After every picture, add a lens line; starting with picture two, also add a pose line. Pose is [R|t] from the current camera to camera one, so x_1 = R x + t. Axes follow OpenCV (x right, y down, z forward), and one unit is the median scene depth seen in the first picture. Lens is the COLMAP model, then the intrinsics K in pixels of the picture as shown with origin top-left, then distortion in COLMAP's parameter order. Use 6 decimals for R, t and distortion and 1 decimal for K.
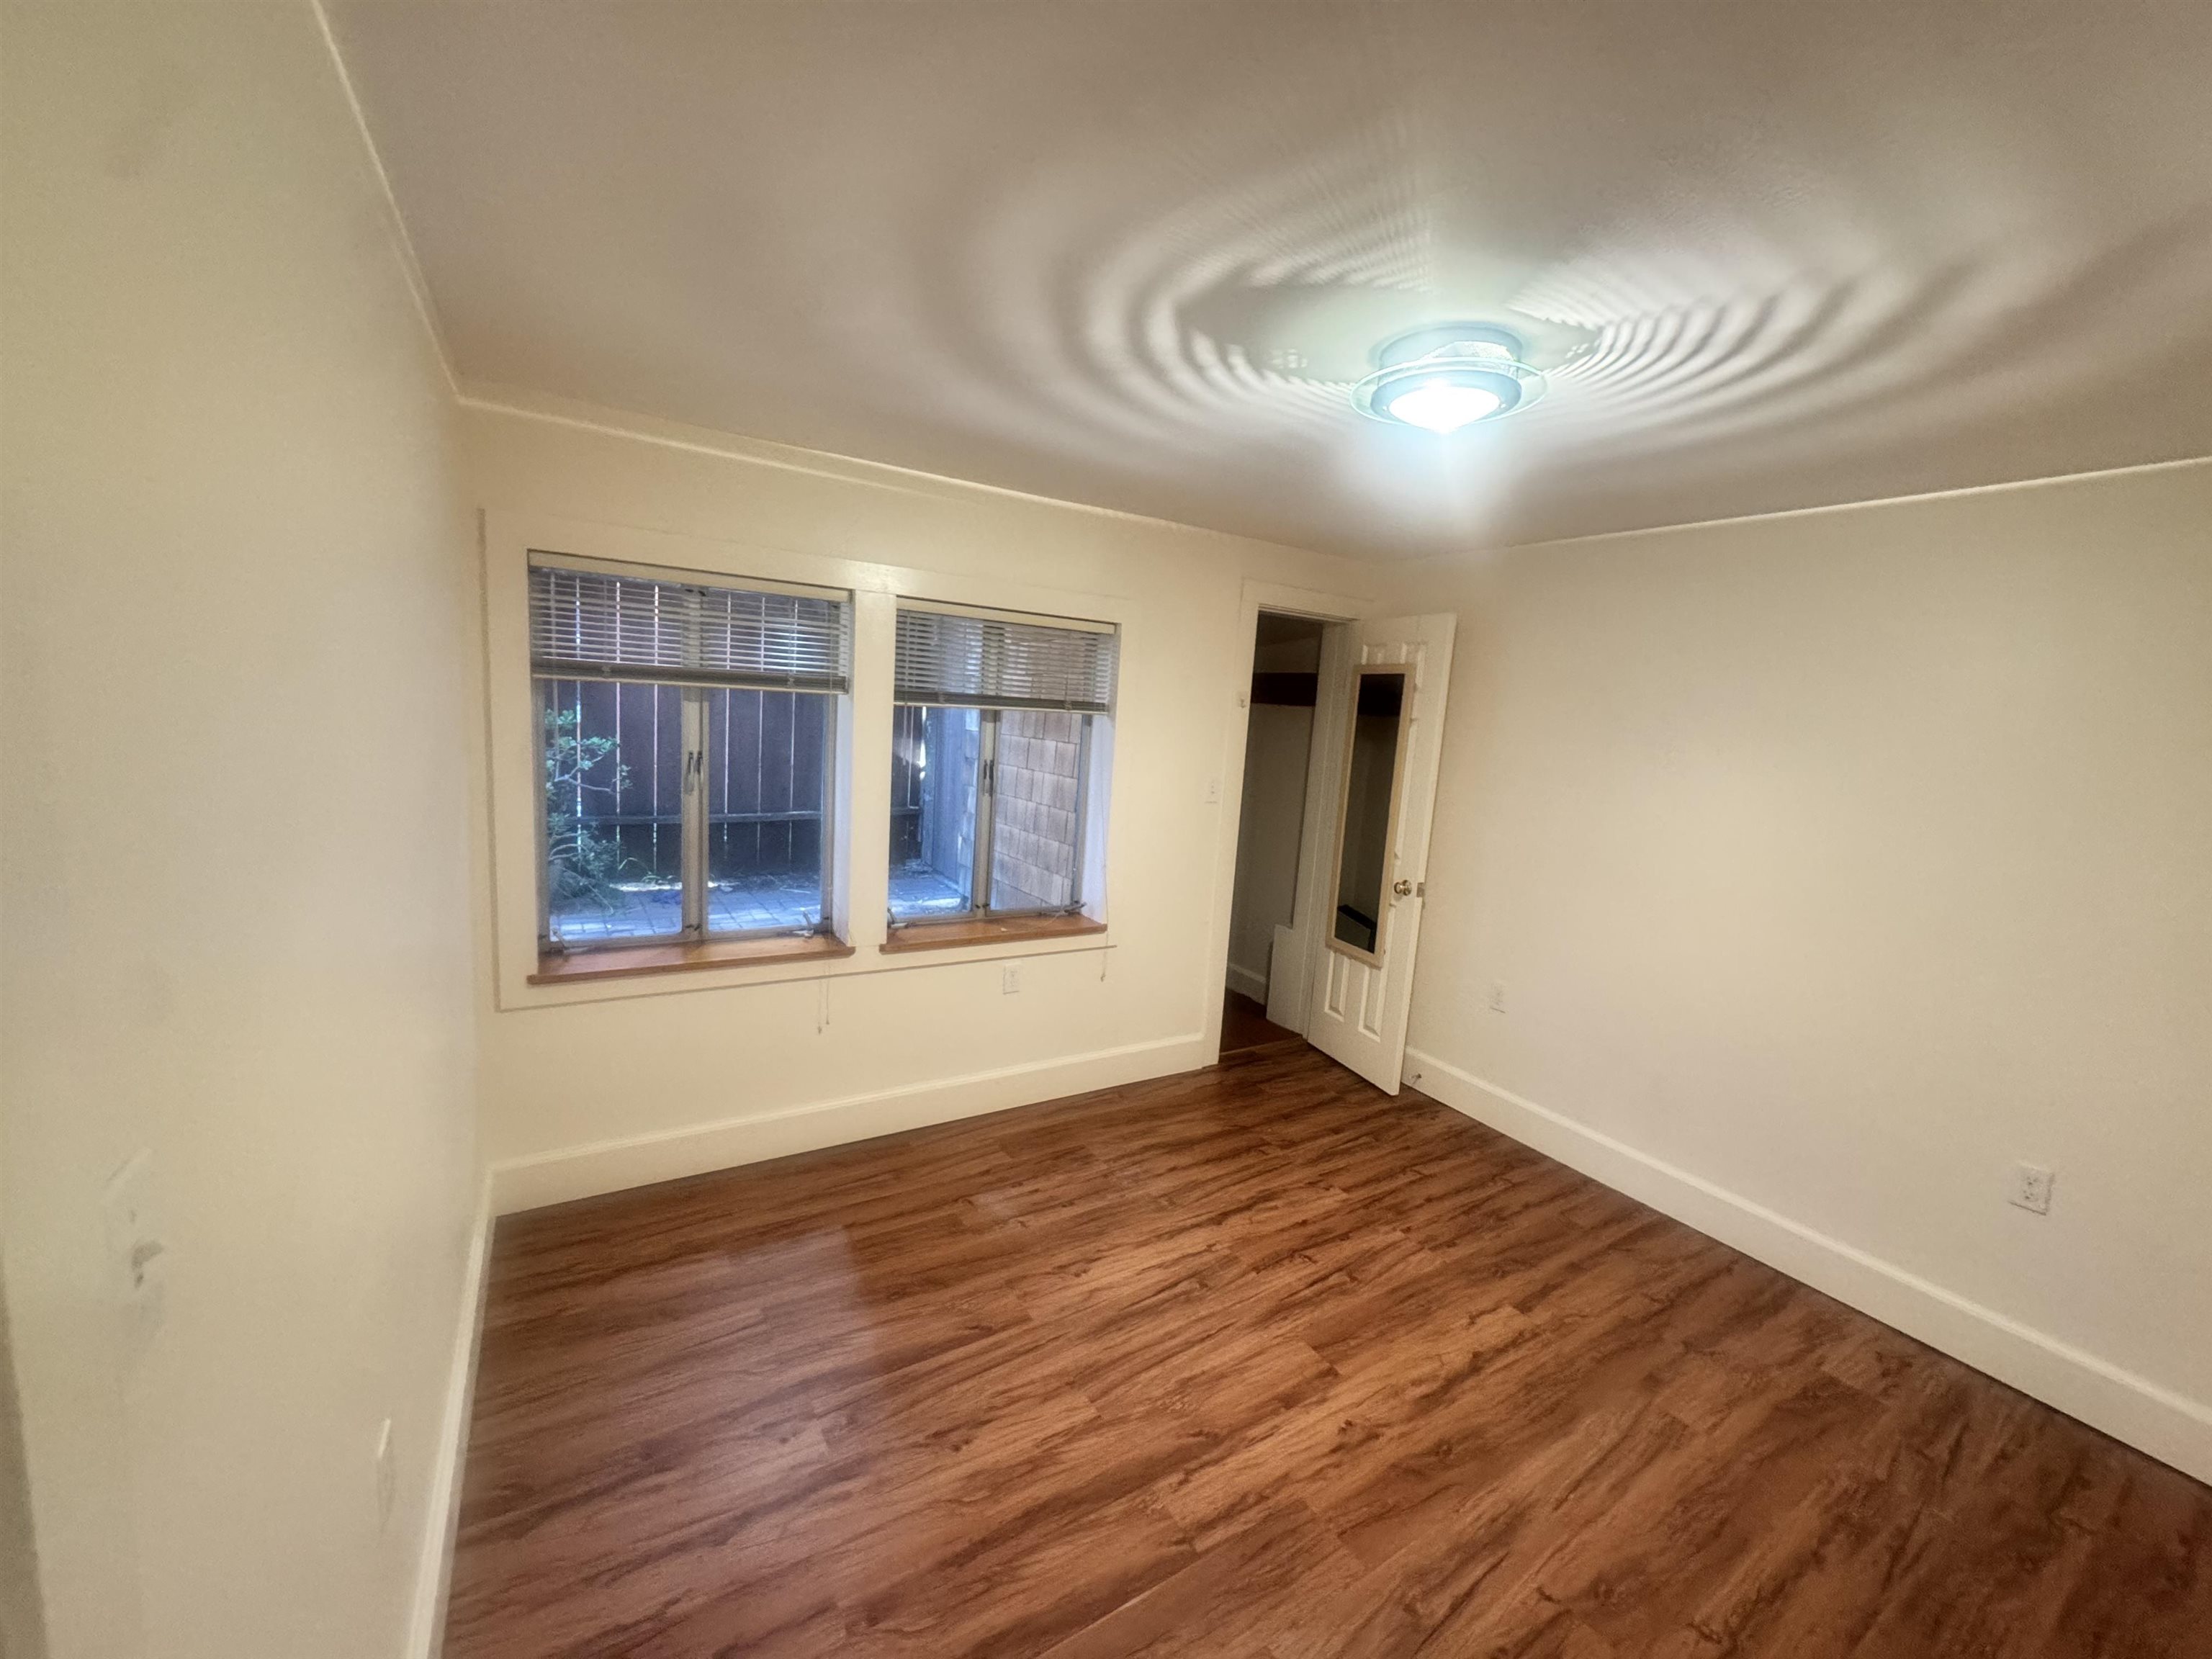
lens RADIAL K [[879.0, 0, 1110.5], [0, 879.0, 832.4], [0, 0, 1]] dist [-0.003006, 0.000119]
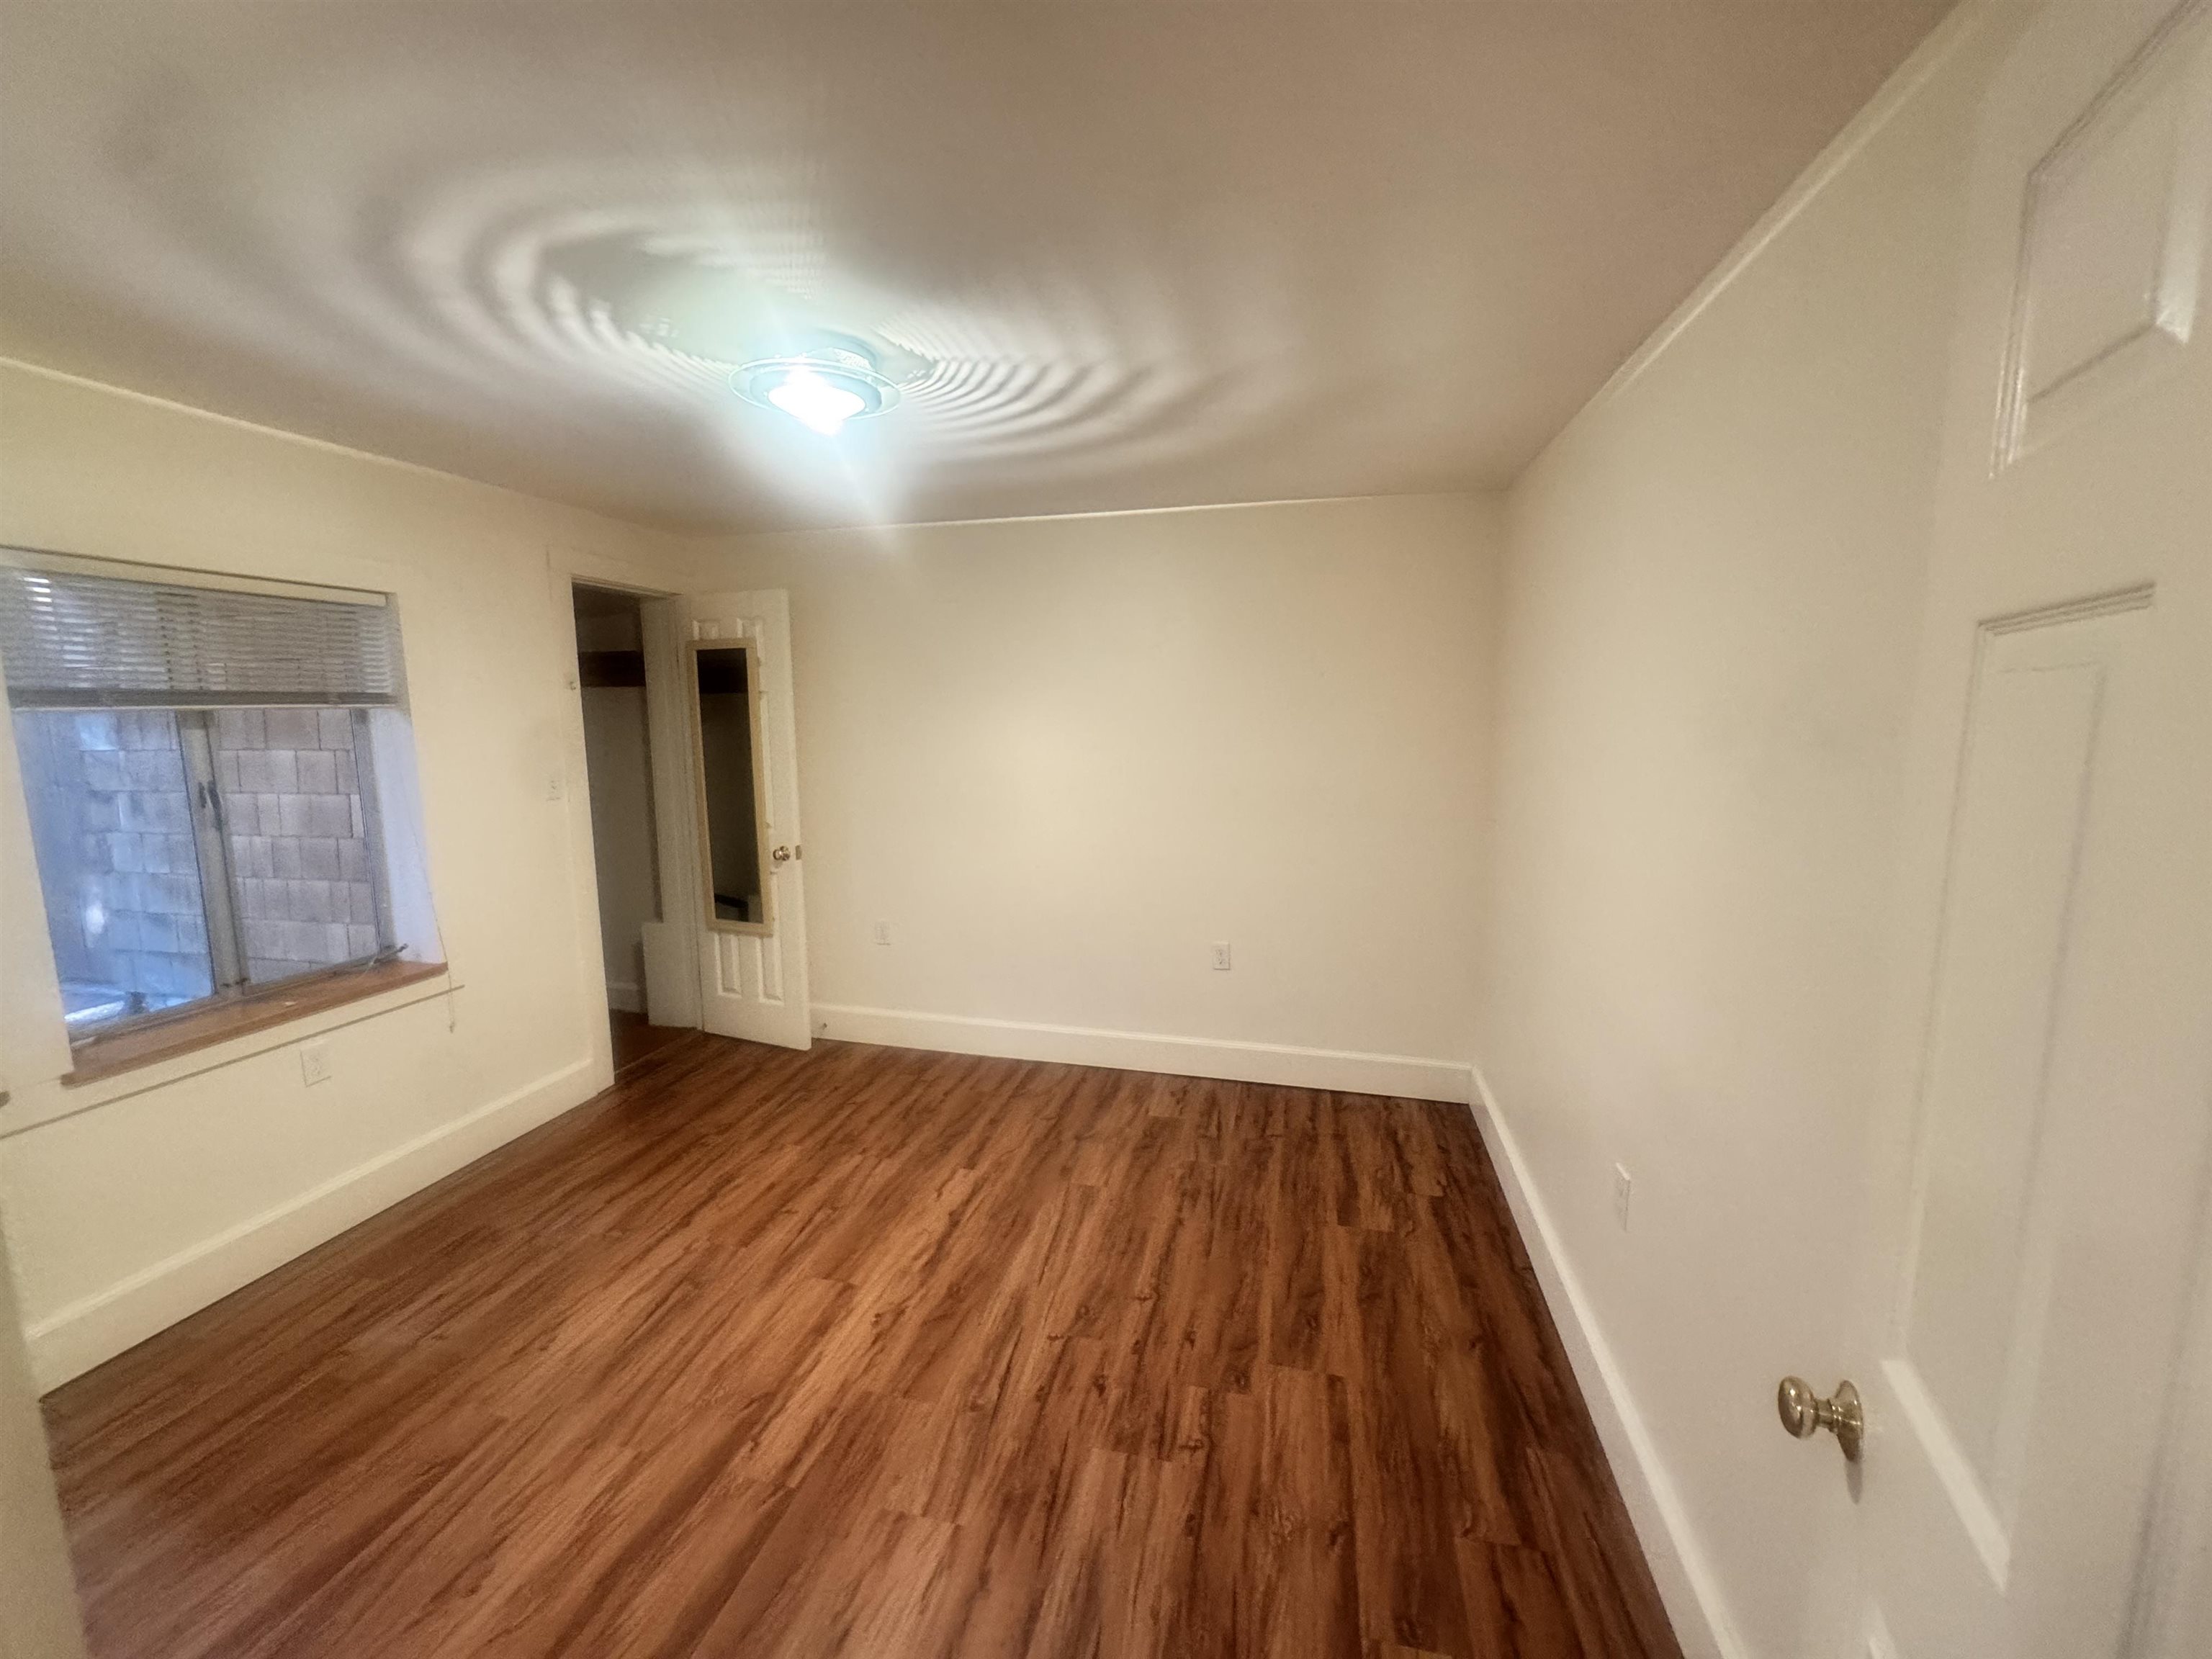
lens RADIAL K [[879.0, 0, 1110.5], [0, 879.0, 832.4], [0, 0, 1]] dist [-0.003006, 0.000119]
pose [[0.708560, -0.167874, 0.685392, -0.143365], [0.152436, 0.984770, 0.083613, 0.014831], [-0.688990, 0.045233, 0.723358, -0.032581]]
